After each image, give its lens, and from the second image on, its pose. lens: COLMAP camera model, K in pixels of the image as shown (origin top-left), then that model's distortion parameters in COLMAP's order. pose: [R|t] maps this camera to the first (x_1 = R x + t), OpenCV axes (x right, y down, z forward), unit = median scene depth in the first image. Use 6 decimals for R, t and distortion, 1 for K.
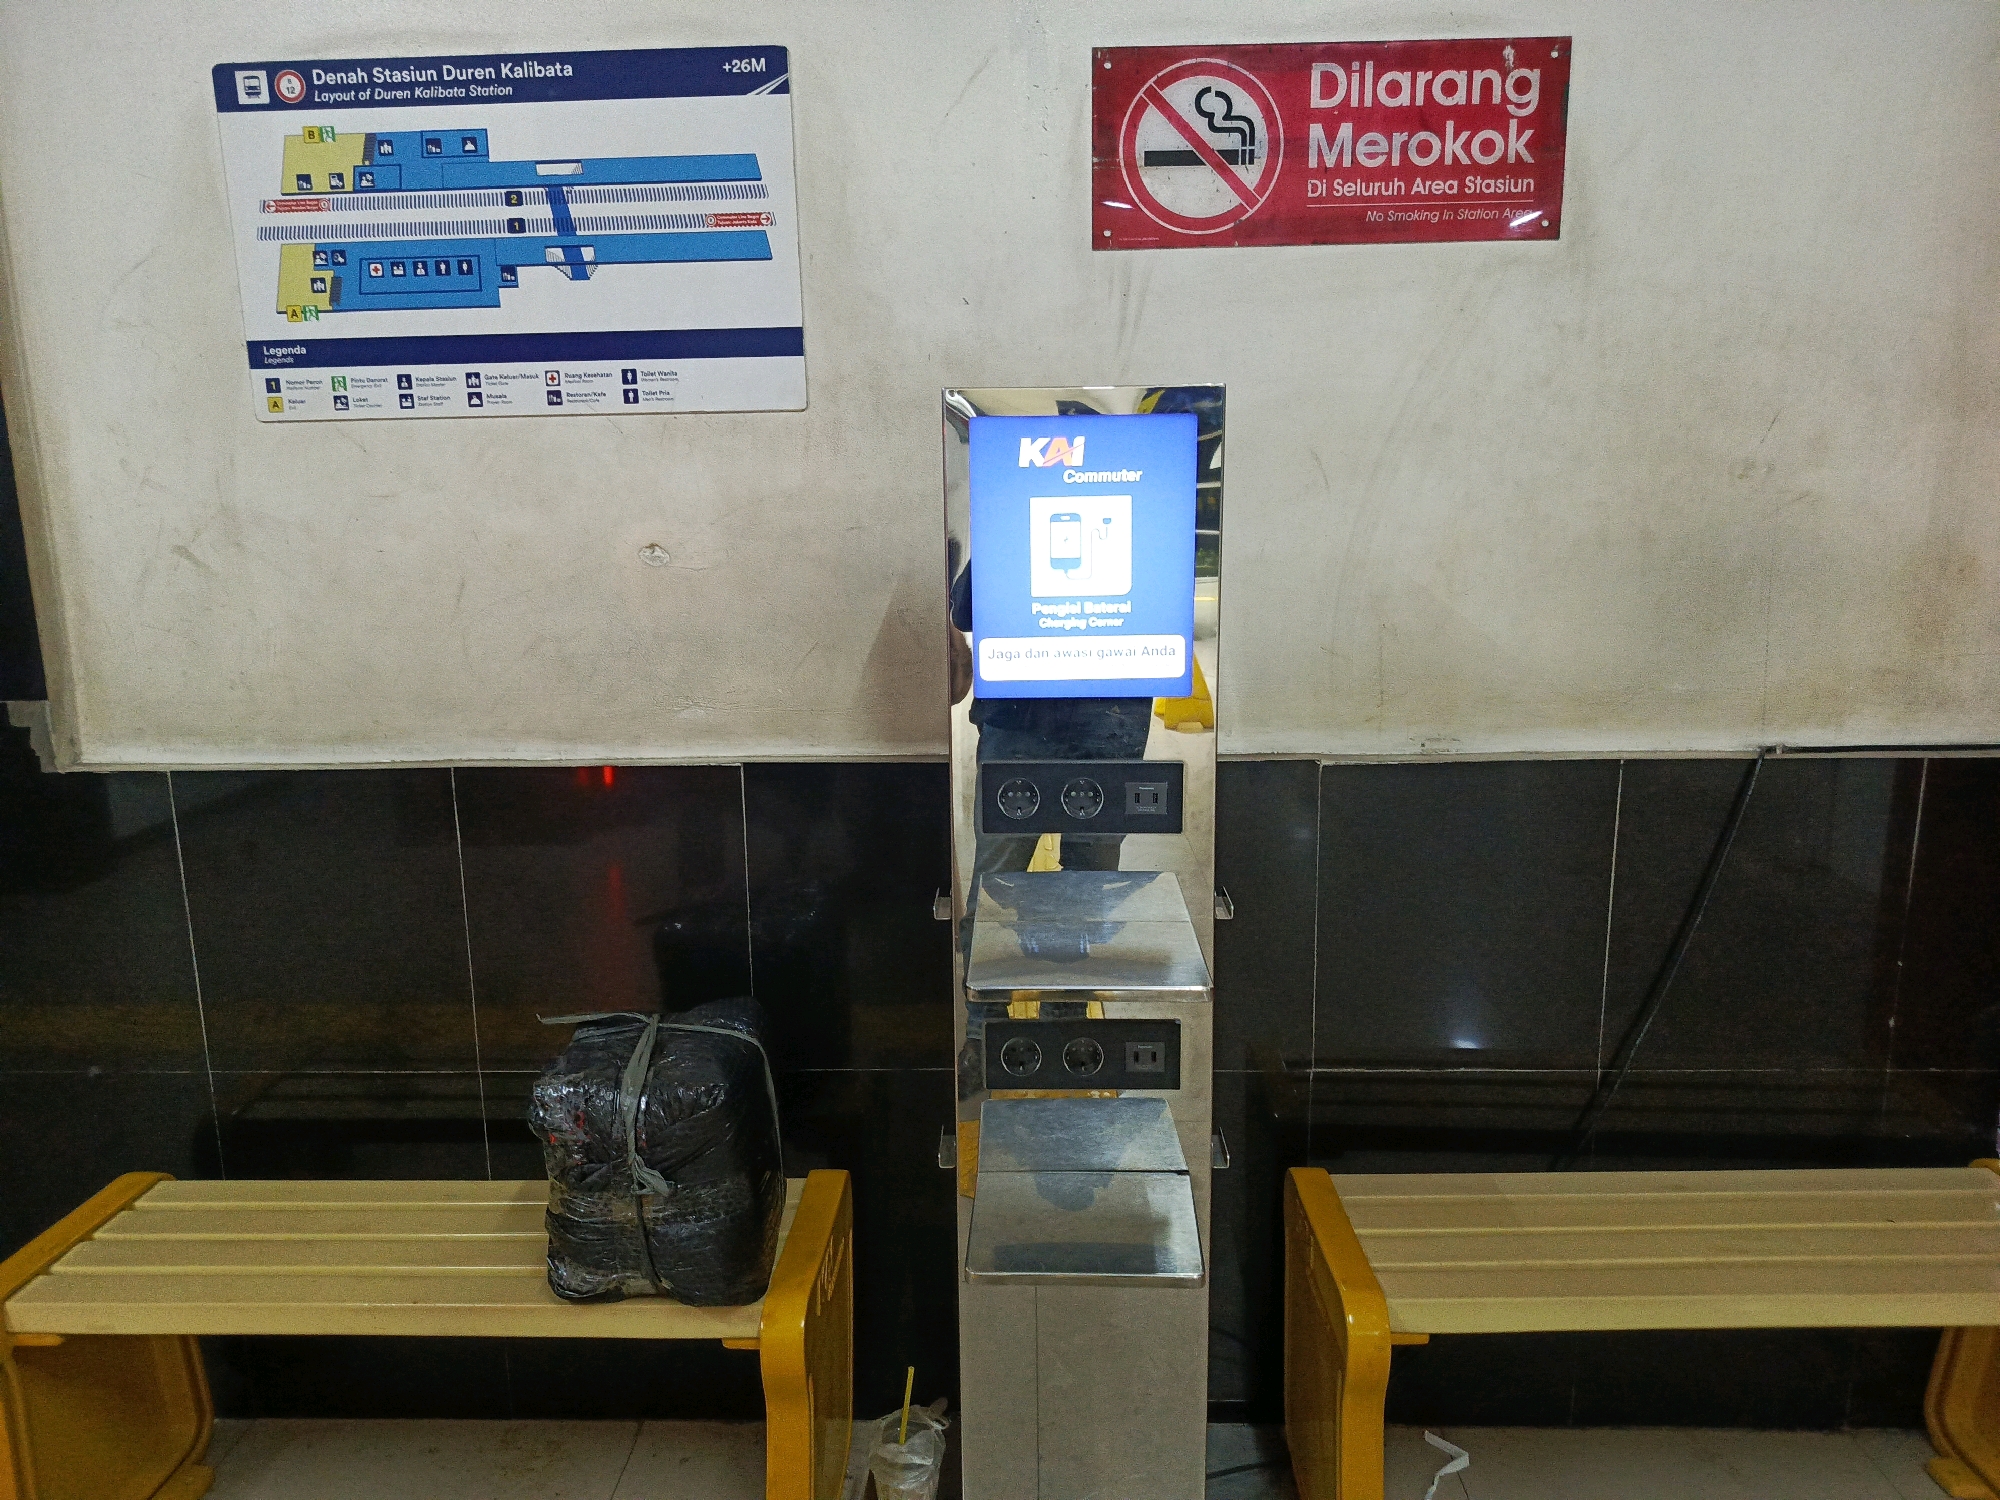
lens RADIAL K [[1376.1, 0, 1012.2], [0, 1376.1, 758.8], [0, 0, 1]] dist [0.043604, -0.048336]
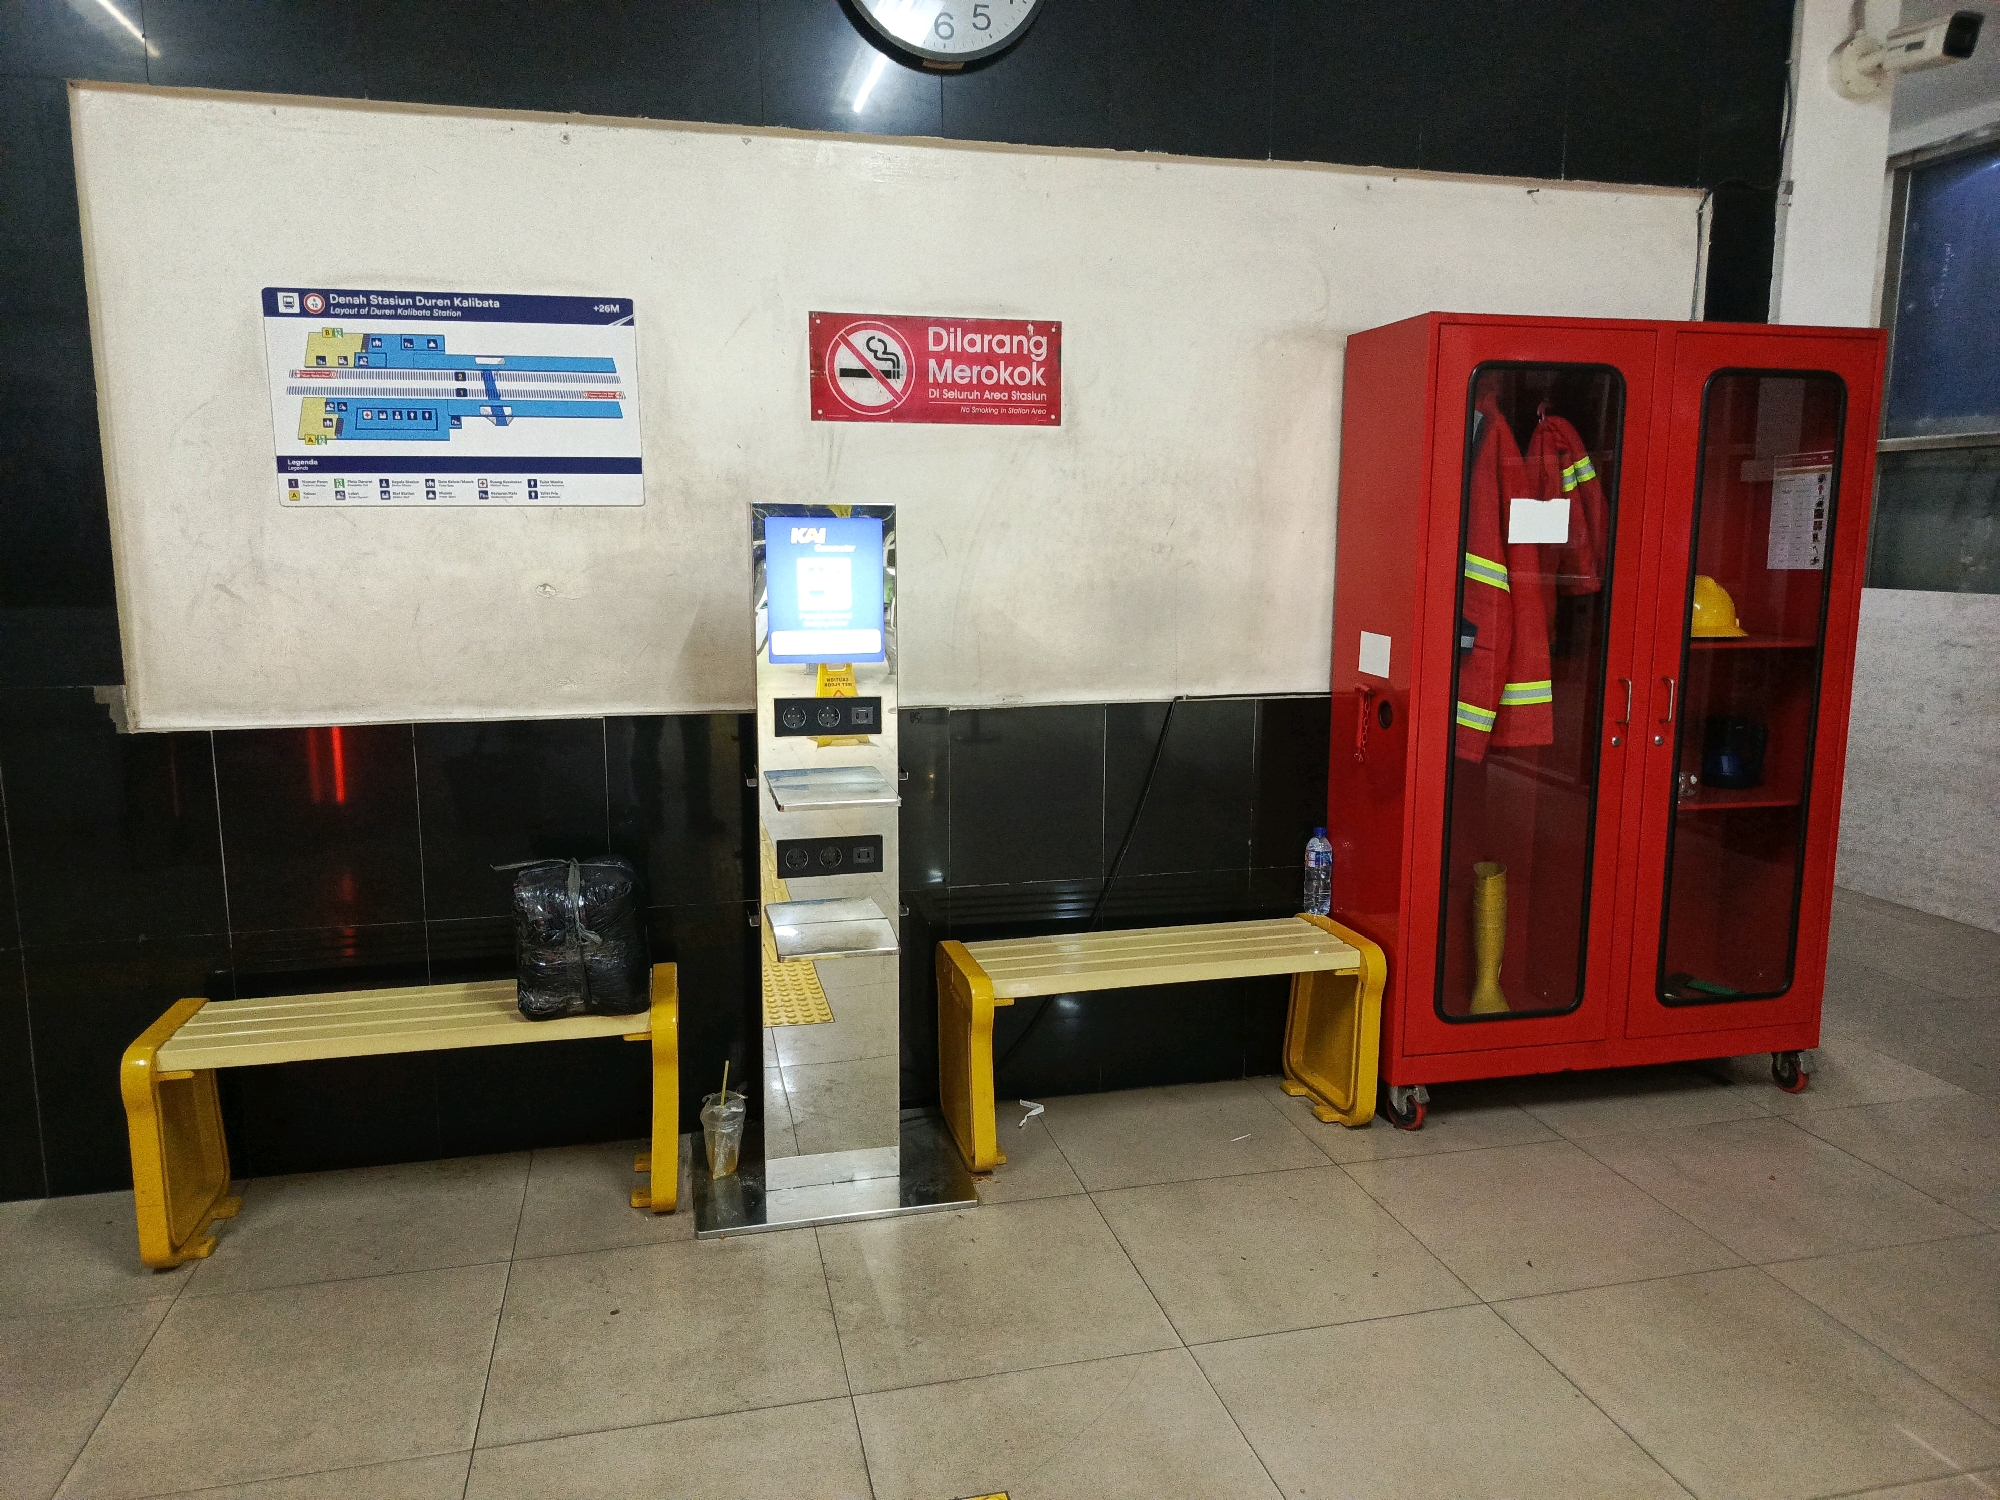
lens RADIAL K [[1385.4, 0, 998.2], [0, 1385.4, 769.3], [0, 0, 1]] dist [0.002606, -0.005910]
pose [[0.966696, -0.027713, 0.254421, -0.174673], [0.036214, 0.998929, -0.028788, 0.139013], [-0.253351, 0.037043, 0.966665, -0.760764]]
